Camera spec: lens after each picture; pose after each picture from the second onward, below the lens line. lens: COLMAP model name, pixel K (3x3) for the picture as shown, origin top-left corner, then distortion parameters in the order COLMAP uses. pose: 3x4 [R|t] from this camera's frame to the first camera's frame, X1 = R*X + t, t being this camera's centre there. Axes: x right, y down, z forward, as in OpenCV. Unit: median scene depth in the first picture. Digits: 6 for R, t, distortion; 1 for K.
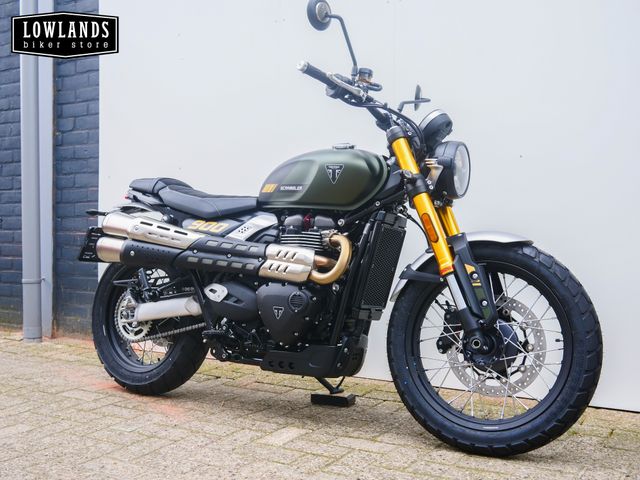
lens RADIAL K [[757.3, 0, 320.0], [0, 757.3, 240.0], [0, 0, 1]] dist [-0.003604, 0.008362]
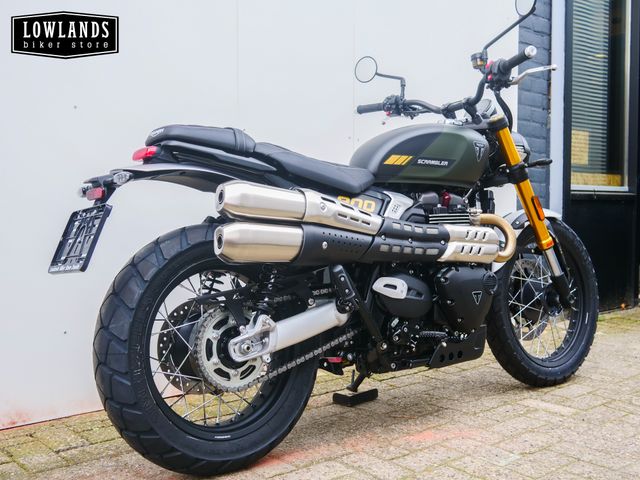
lens RADIAL K [[757.3, 0, 320.0], [0, 757.3, 240.0], [0, 0, 1]] dist [-0.003604, 0.008362]
pose [[0.304599, -0.045402, 0.951398, -0.932382], [0.017682, 0.998961, 0.042010, -0.016120], [-0.952316, 0.004026, 0.305085, 0.843752]]
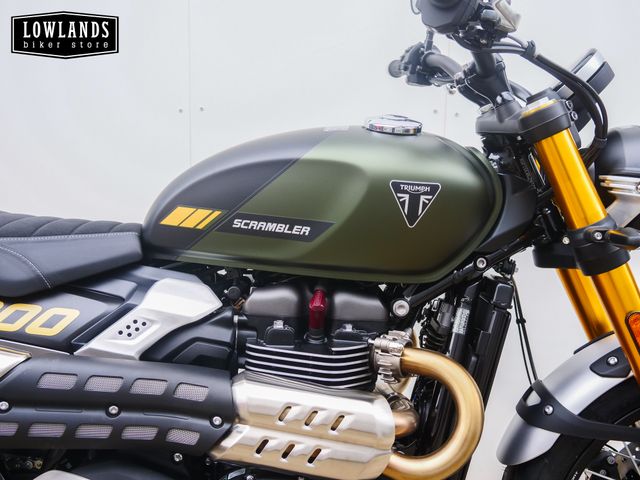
lens RADIAL K [[739.2, 0, 318.8], [0, 739.2, 223.8], [0, 0, 1]] dist [-0.005811, 0.021328]
pose [[0.851573, -0.066170, 0.520043, -0.218558], [-0.012953, 0.989043, 0.147057, -0.126794], [-0.524076, -0.131966, 0.841385, 0.648812]]
